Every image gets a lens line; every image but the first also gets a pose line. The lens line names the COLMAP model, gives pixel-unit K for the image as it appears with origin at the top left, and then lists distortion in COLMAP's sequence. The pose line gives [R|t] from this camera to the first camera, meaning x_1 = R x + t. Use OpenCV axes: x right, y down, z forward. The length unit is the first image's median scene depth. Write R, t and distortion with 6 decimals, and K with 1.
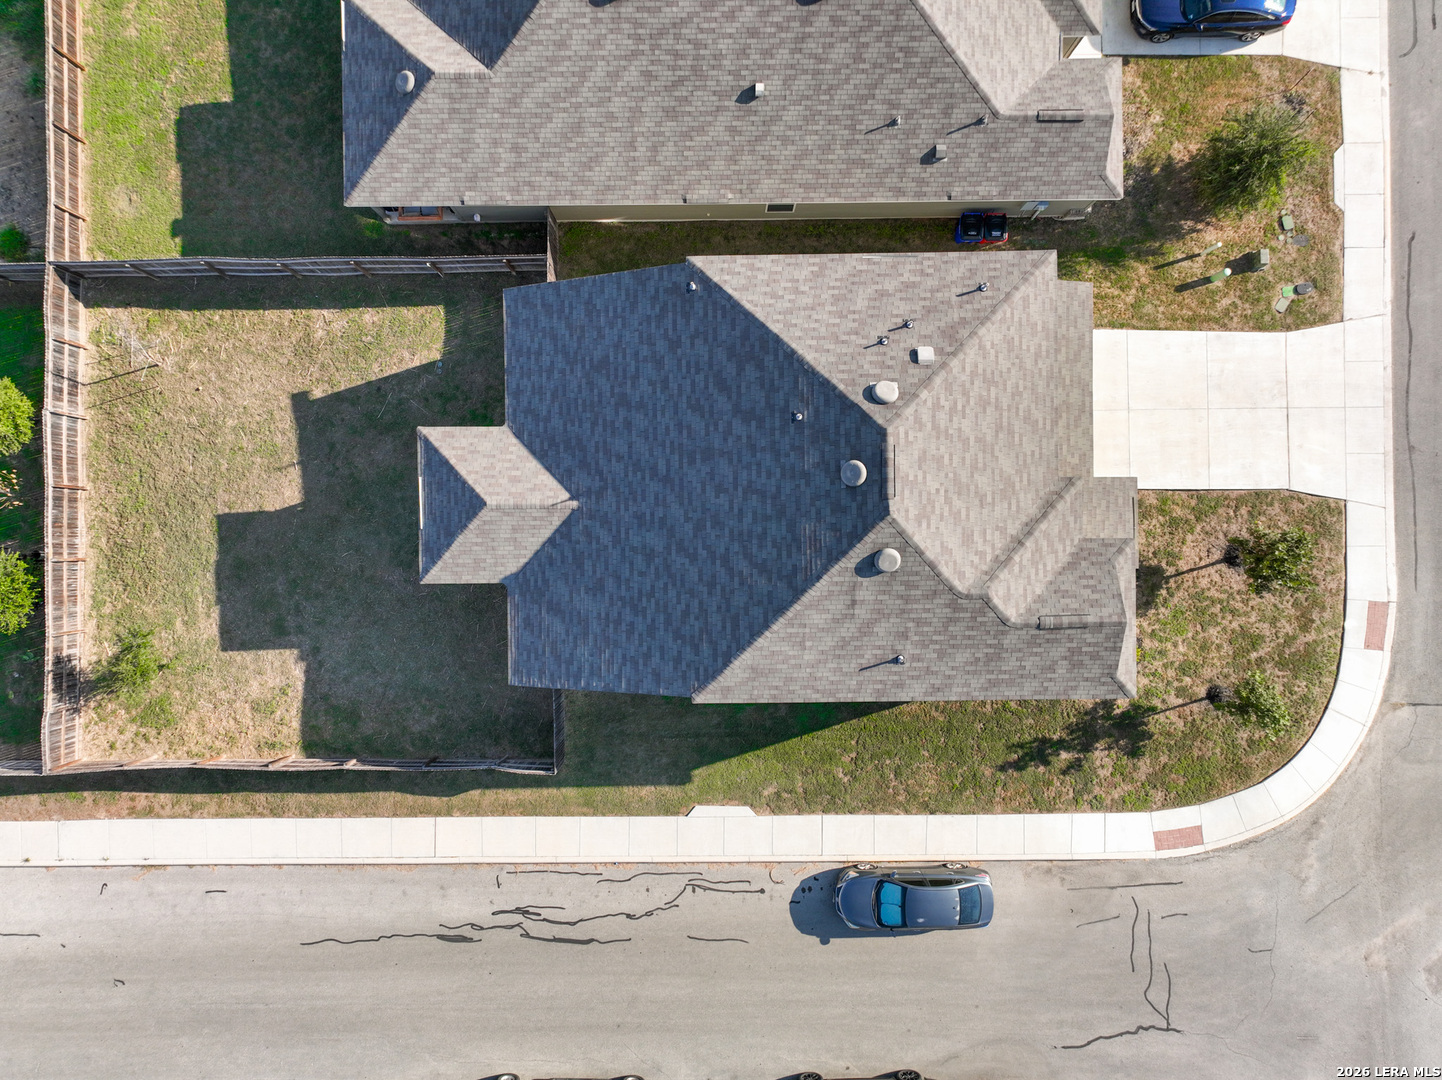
lens RADIAL K [[1013.4, 0, 721.0], [0, 1013.4, 540.0], [0, 0, 1]] dist [-0.001725, 0.017224]
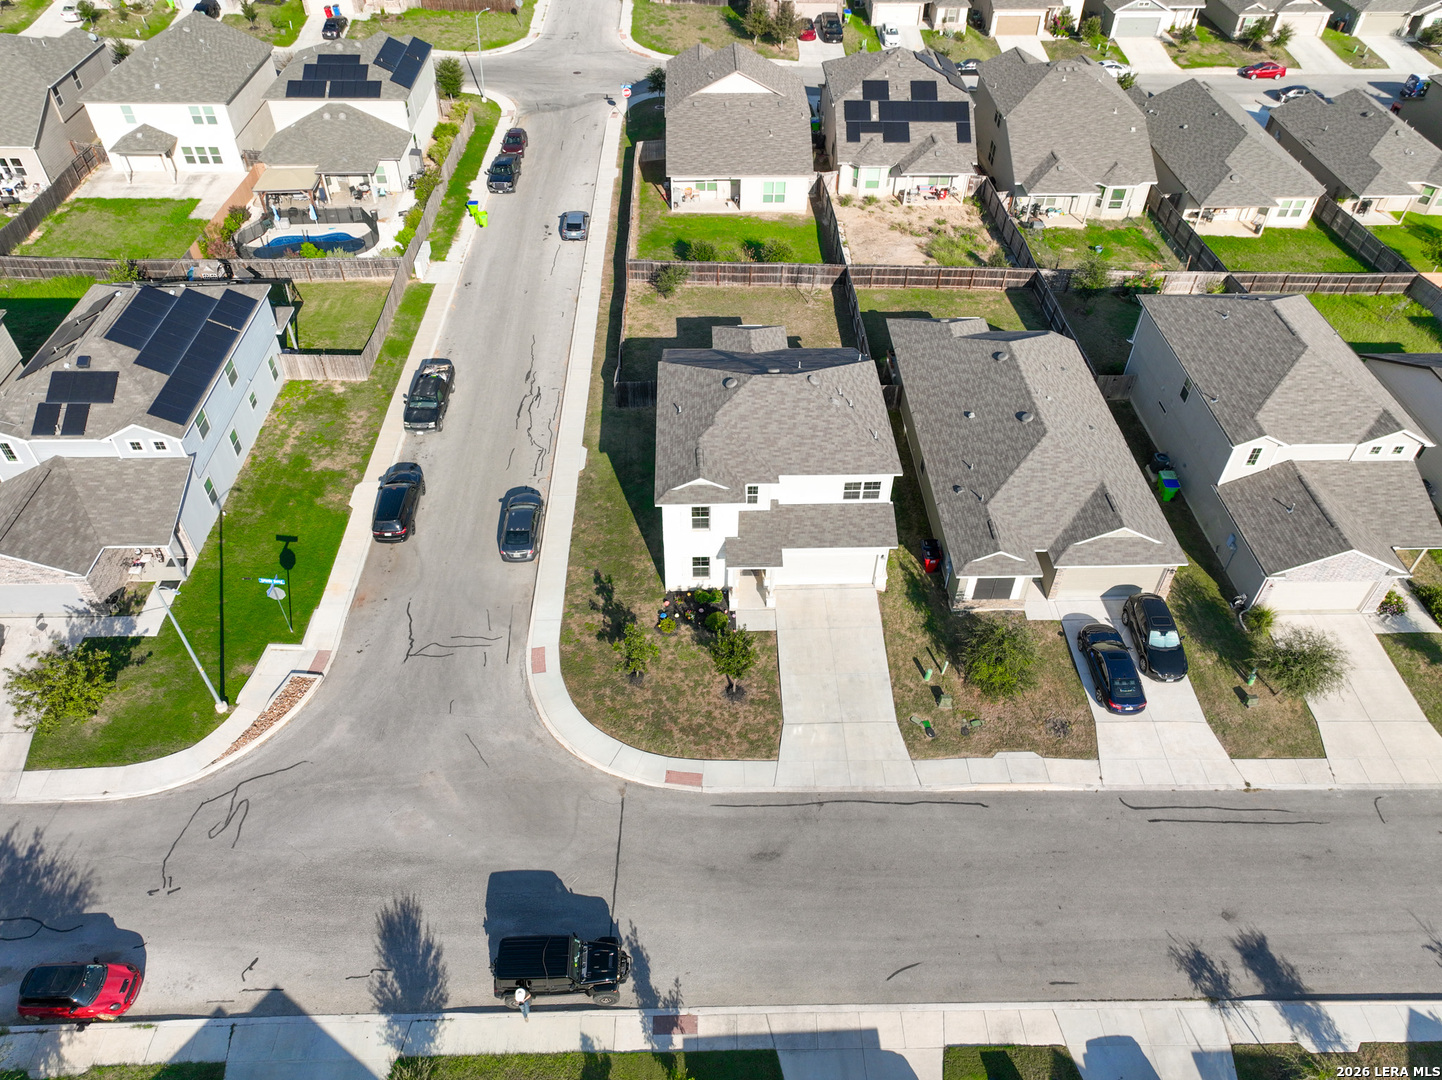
lens RADIAL K [[1013.4, 0, 721.0], [0, 1013.4, 540.0], [0, 0, 1]] dist [-0.001725, 0.017224]
pose [[0.018459, 0.688623, -0.724885, 1.386143], [-0.999720, 0.001969, -0.023588, 0.066789], [-0.014816, 0.725117, 0.688466, -0.126206]]
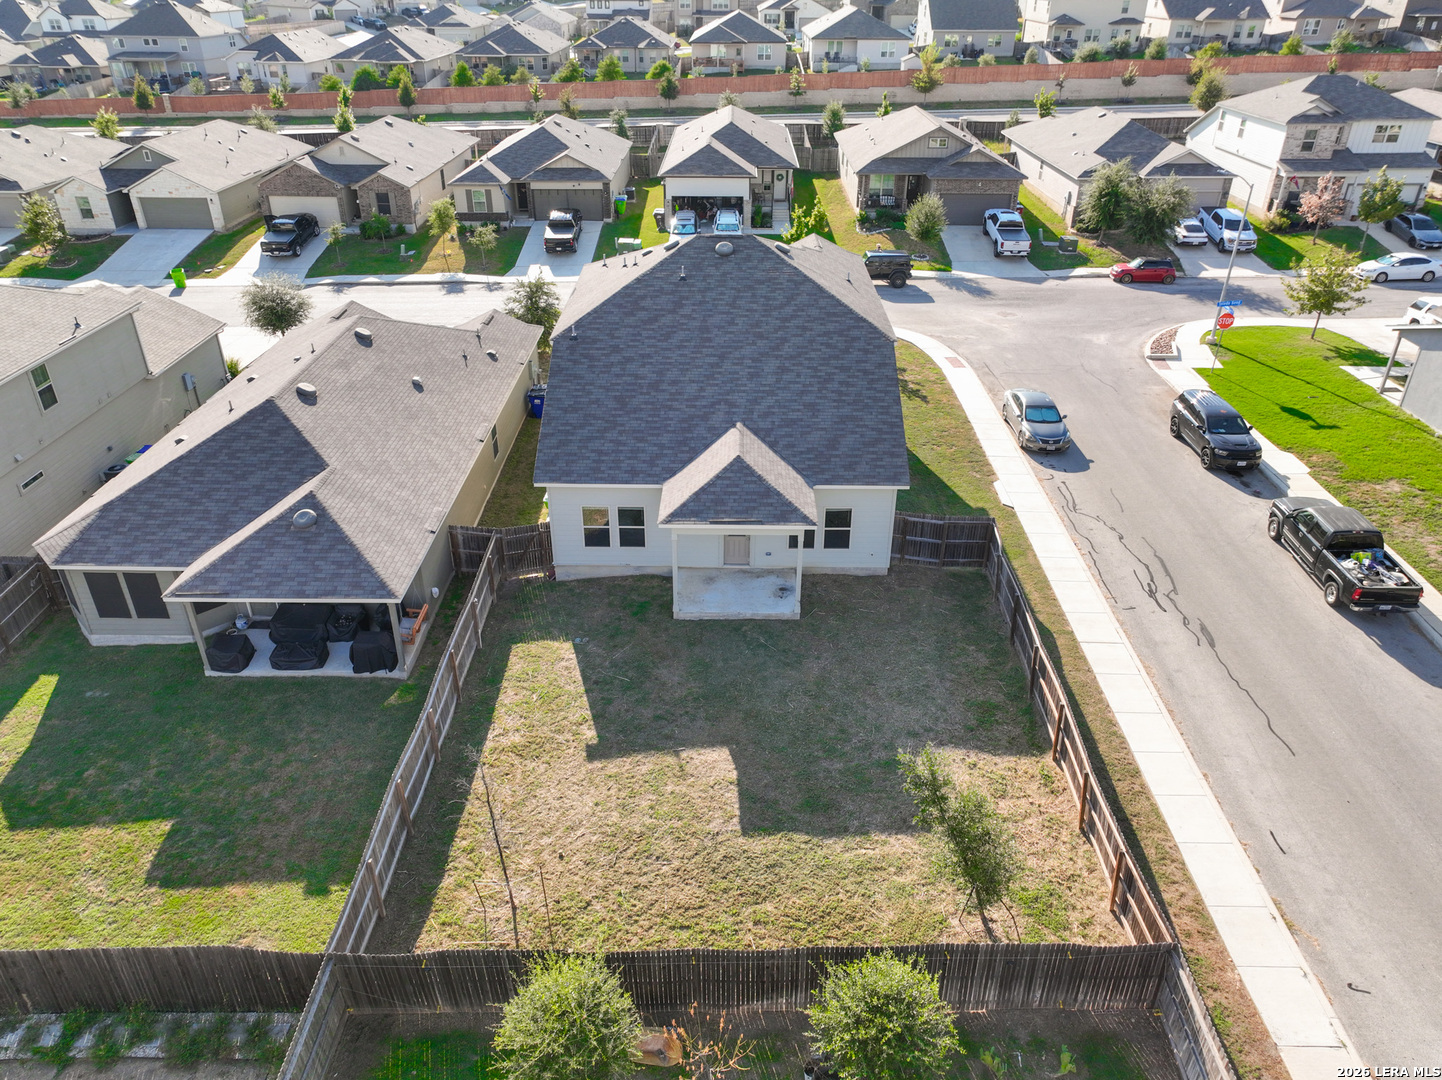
lens RADIAL K [[1013.4, 0, 721.0], [0, 1013.4, 540.0], [0, 0, 1]] dist [-0.001725, 0.017224]
pose [[0.022524, -0.494546, 0.868859, -1.022384], [0.999745, 0.009899, -0.020283, -0.027121], [0.001430, 0.869095, 0.494643, 0.472849]]
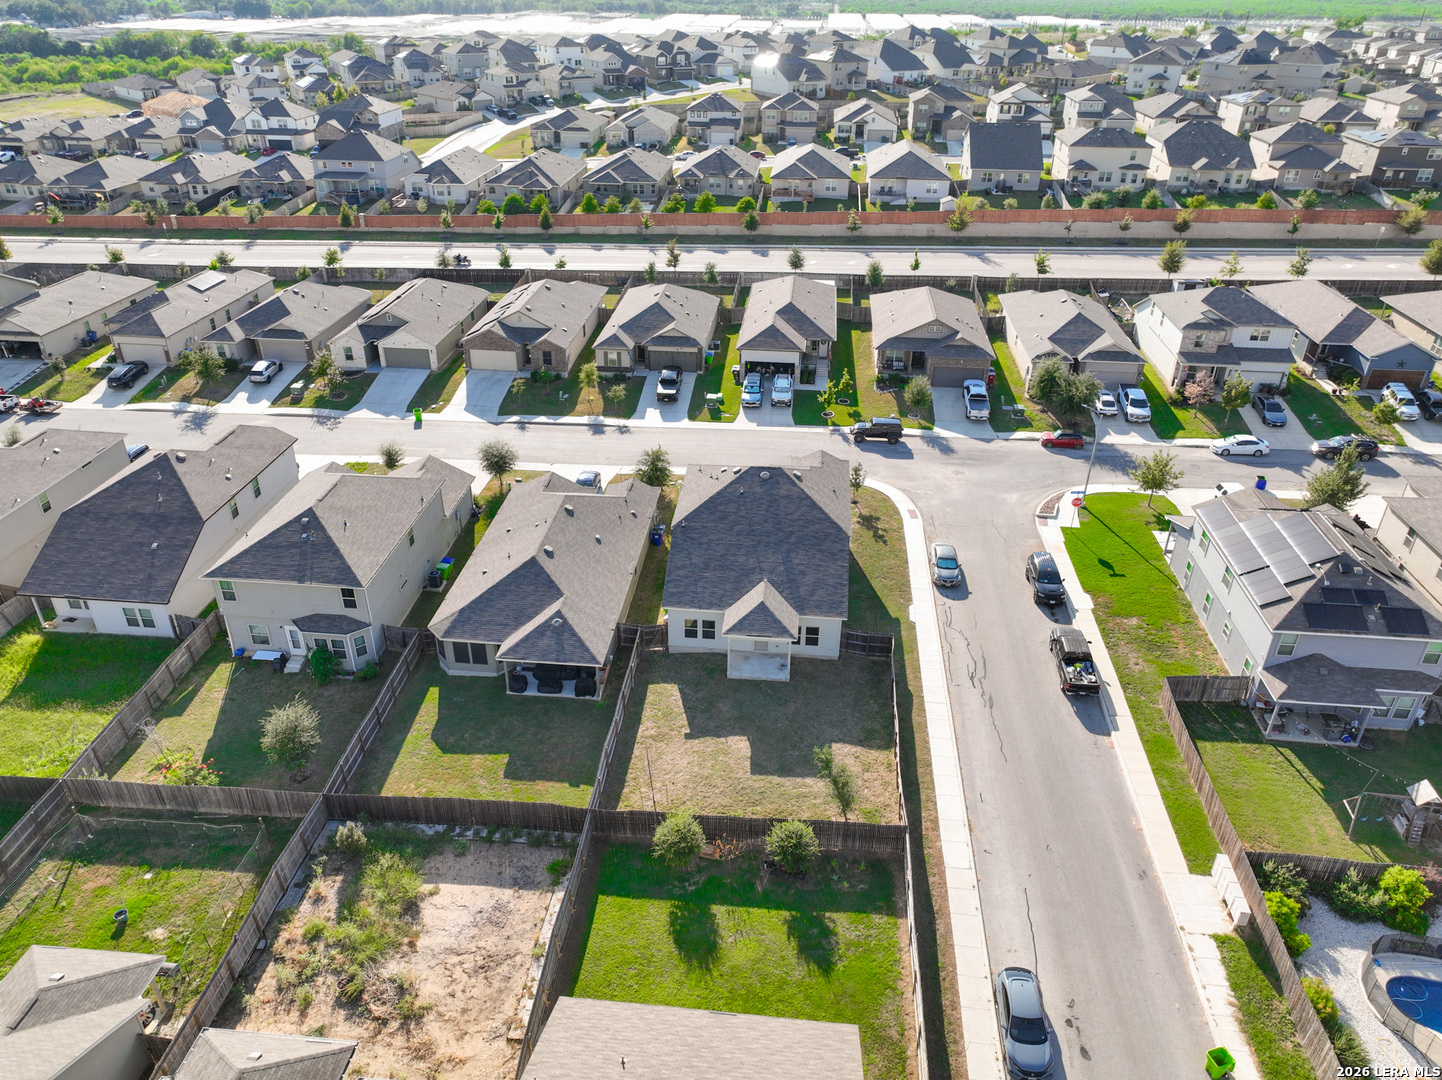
lens RADIAL K [[1013.4, 0, 721.0], [0, 1013.4, 540.0], [0, 0, 1]] dist [-0.001725, 0.017224]
pose [[0.106266, -0.490497, 0.864940, -1.759592], [0.994315, 0.058357, -0.089068, 0.053040], [-0.006788, 0.869487, 0.493909, -0.160308]]
